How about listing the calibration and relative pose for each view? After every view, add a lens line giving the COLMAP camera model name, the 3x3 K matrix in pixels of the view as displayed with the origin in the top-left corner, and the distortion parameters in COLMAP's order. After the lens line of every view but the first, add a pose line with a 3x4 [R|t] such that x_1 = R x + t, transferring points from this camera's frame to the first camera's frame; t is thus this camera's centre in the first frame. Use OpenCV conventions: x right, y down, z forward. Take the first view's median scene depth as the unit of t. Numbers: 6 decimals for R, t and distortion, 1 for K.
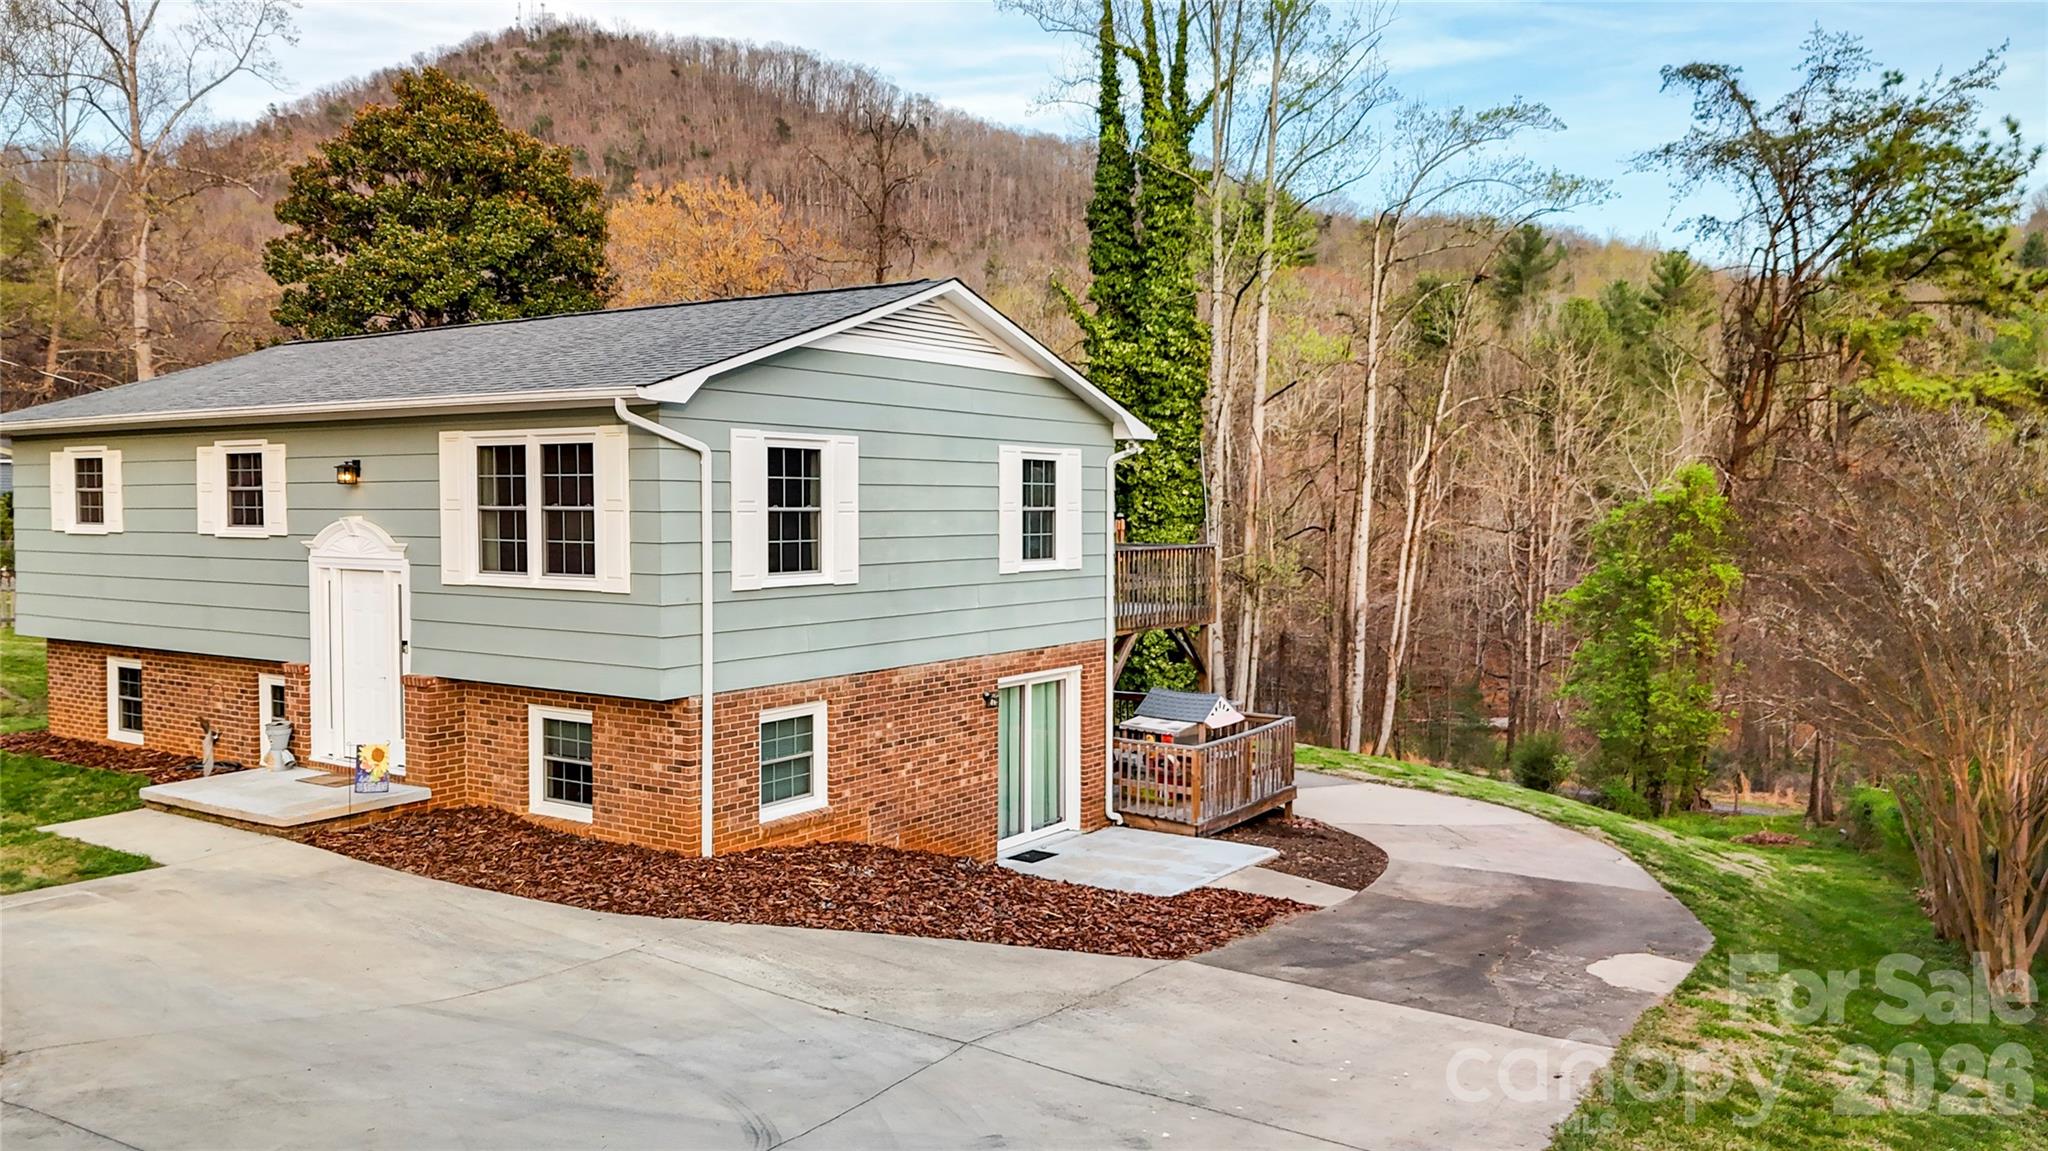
lens RADIAL K [[1503.3, 0, 1024.0], [0, 1503.3, 575.5], [0, 0, 1]] dist [0.092432, -0.101356]
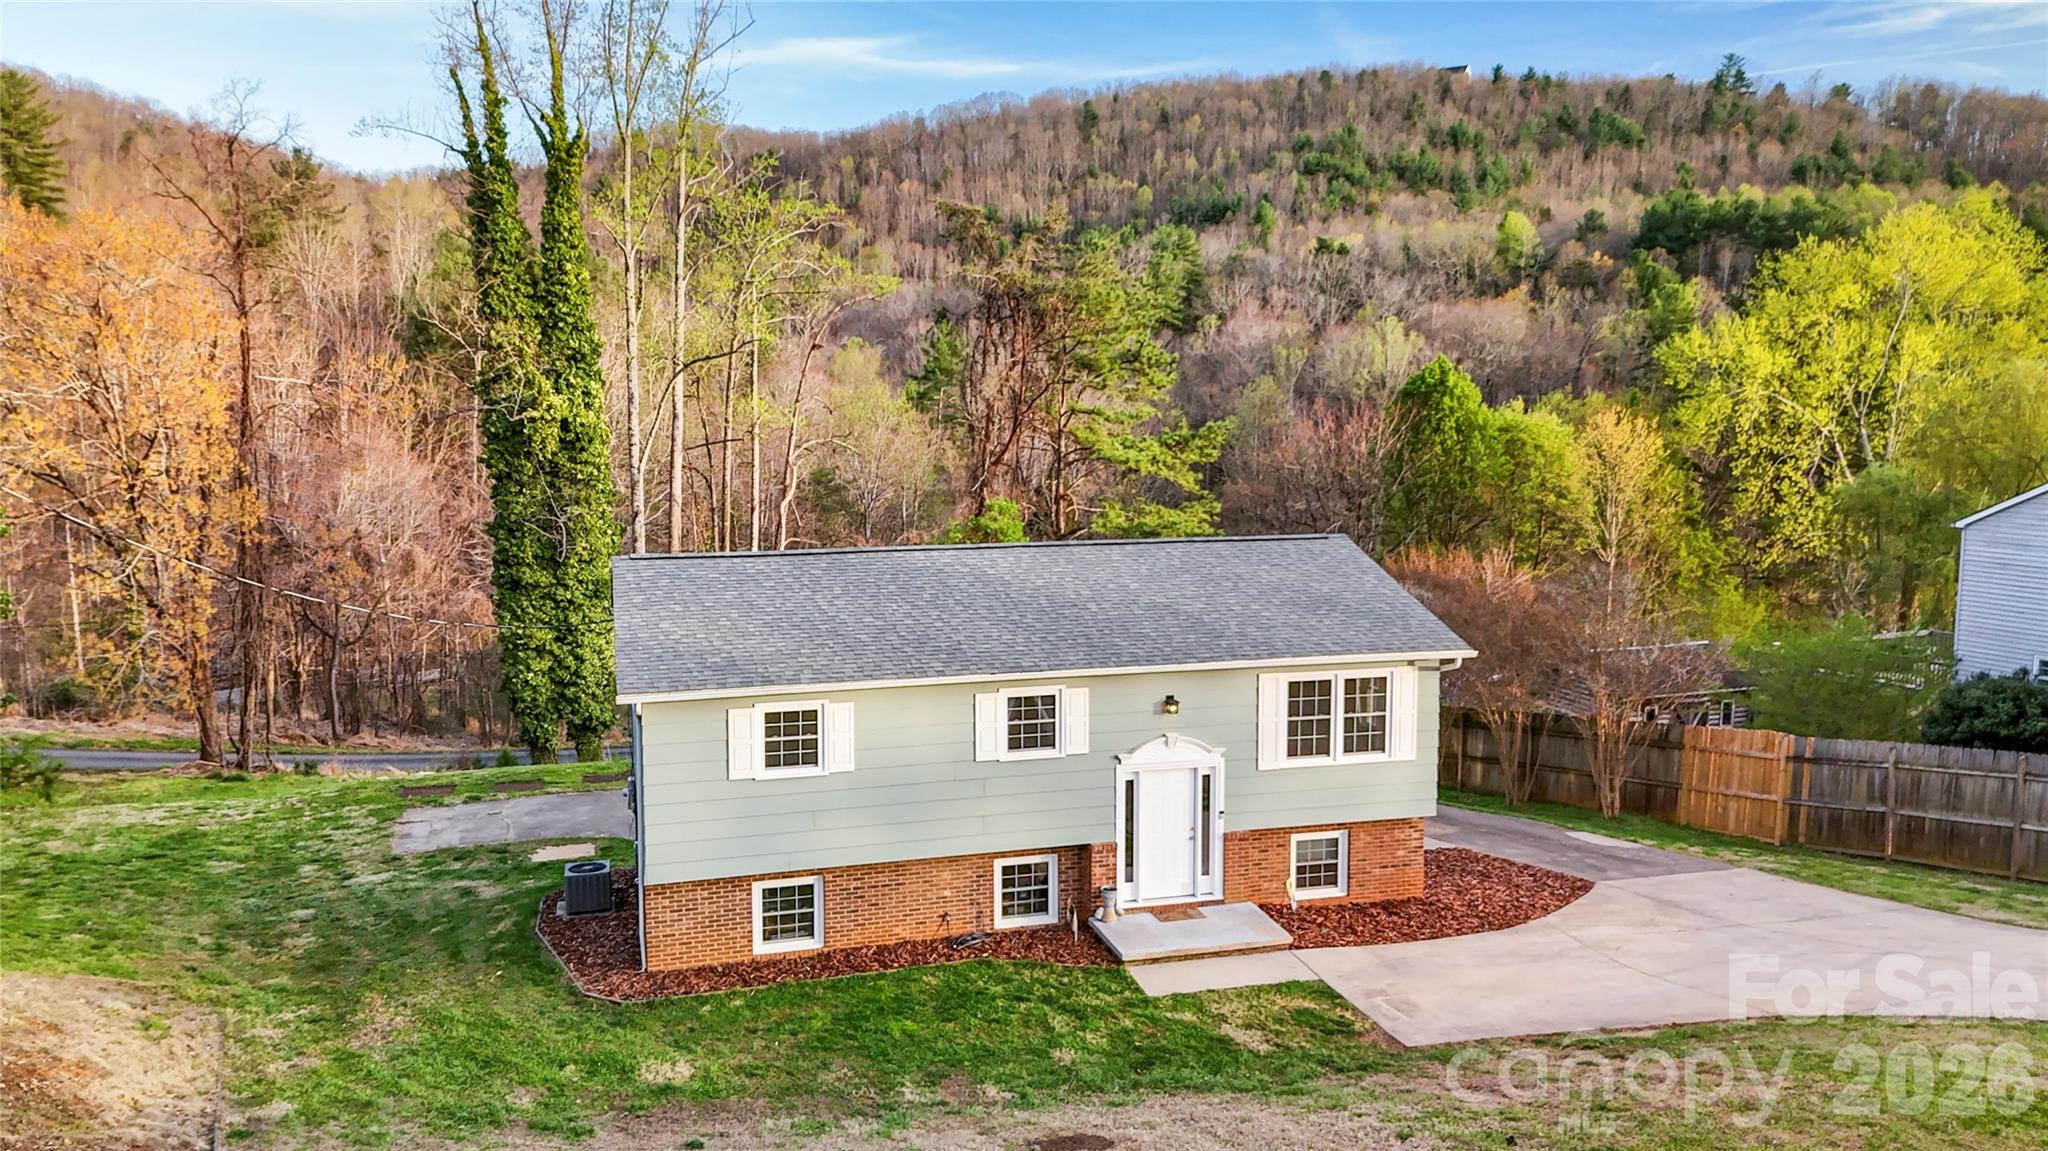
lens RADIAL K [[1508.8, 0, 1024.7], [0, 1508.8, 570.8], [0, 0, 1]] dist [0.087591, -0.084747]
pose [[0.646582, -0.092938, 0.757162, -1.399120], [0.043197, 0.995419, 0.085295, -0.281503], [-0.761620, -0.022443, 0.647635, 0.150754]]
